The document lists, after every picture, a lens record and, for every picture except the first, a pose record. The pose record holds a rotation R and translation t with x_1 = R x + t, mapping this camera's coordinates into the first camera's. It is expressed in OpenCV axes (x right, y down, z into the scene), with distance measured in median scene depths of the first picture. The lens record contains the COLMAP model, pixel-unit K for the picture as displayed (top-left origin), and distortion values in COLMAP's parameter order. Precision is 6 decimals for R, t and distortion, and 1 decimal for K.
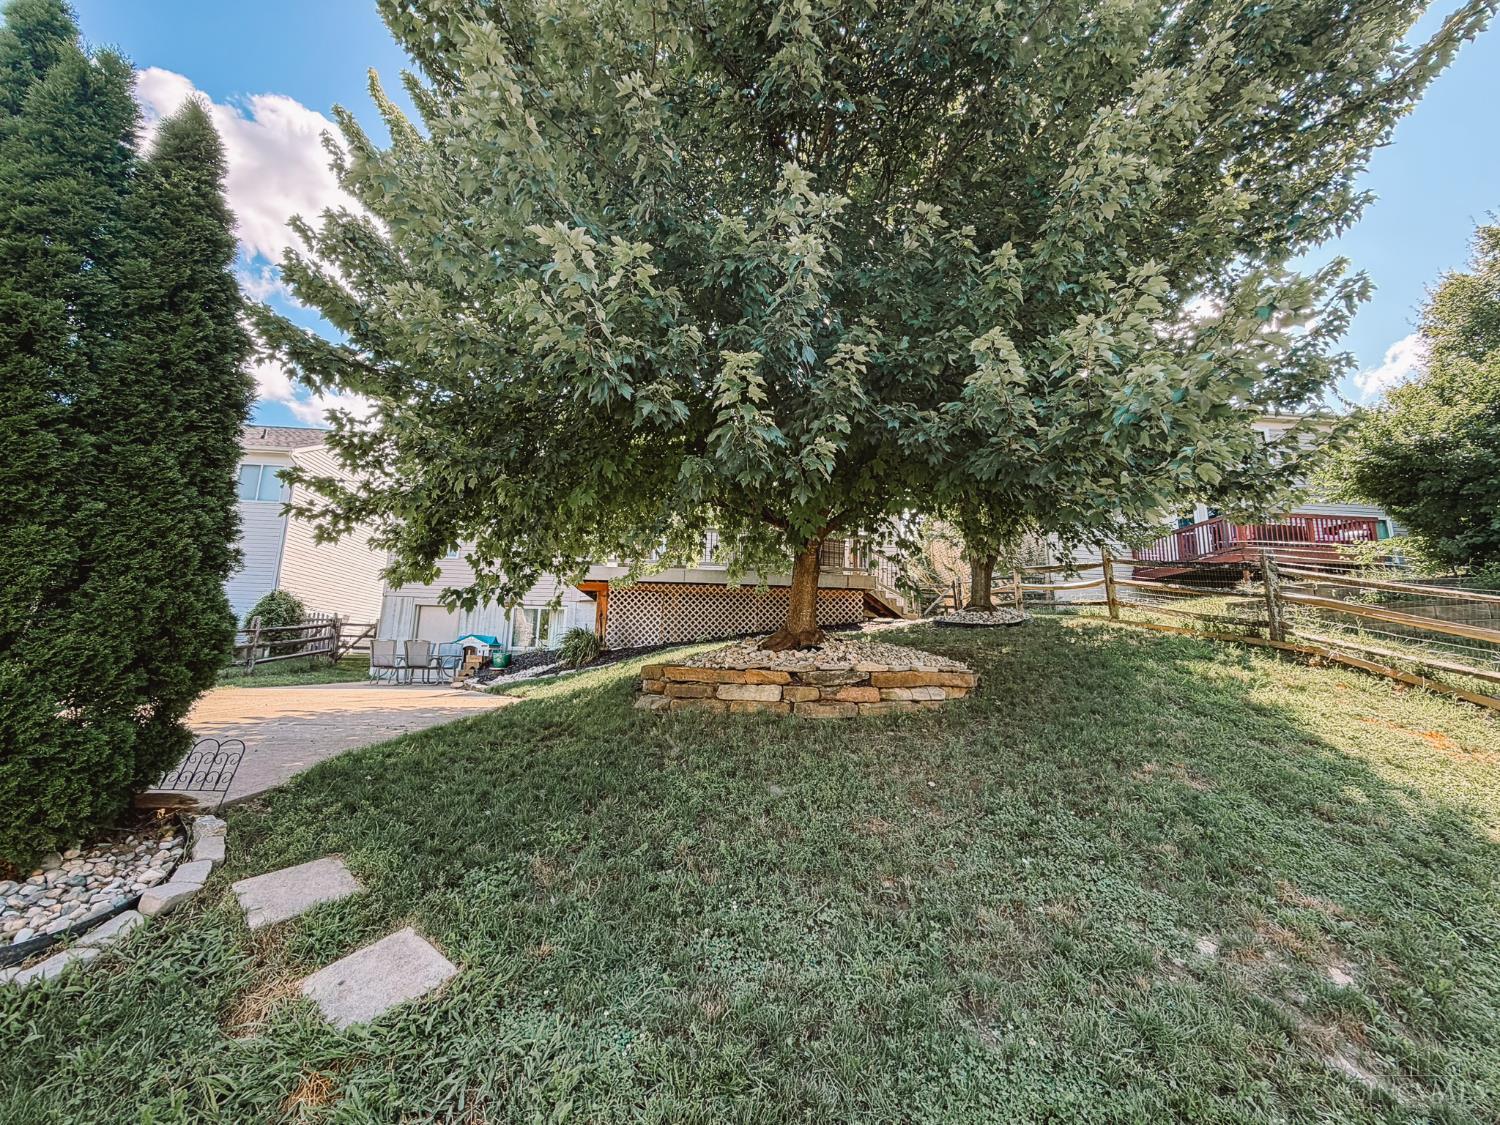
lens RADIAL K [[596.8, 0, 748.8], [0, 596.8, 562.7], [0, 0, 1]] dist [-0.001585, -0.000146]
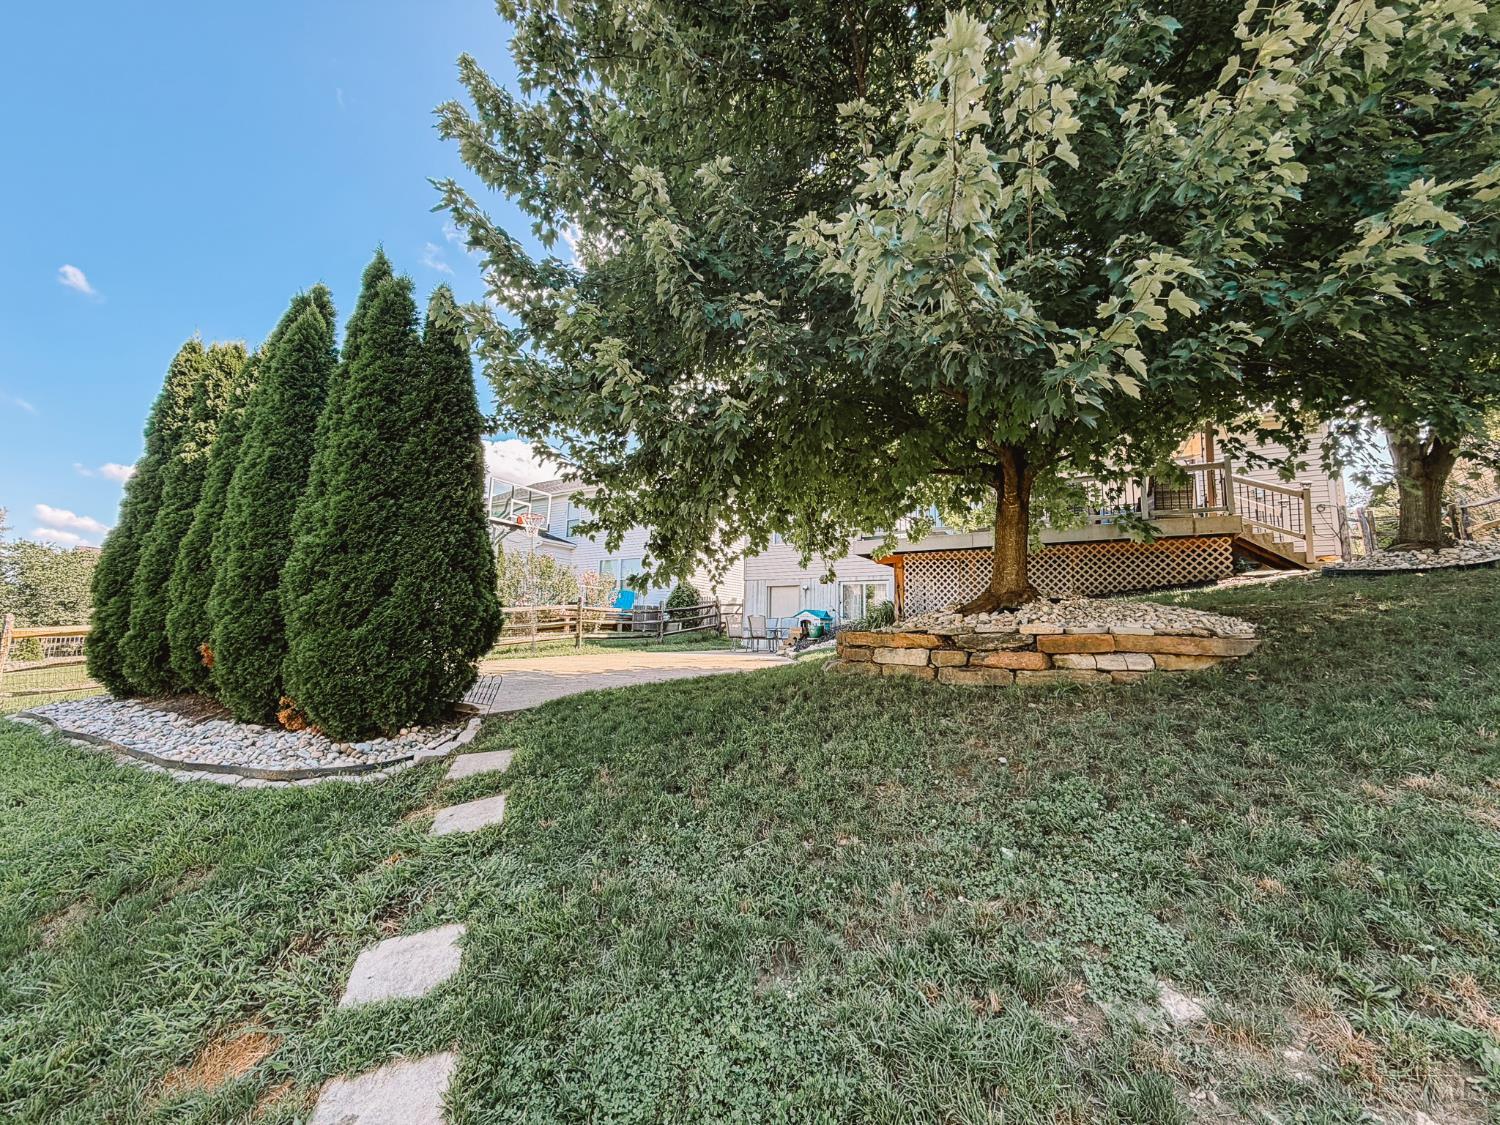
lens RADIAL K [[596.8, 0, 747.6], [0, 596.8, 563.1], [0, 0, 1]] dist [-0.001585, -0.000146]
pose [[0.799813, -0.075980, -0.595420, 0.404926], [0.101121, 0.994834, 0.008886, 0.033639], [0.591670, -0.067317, 0.803365, 0.084572]]
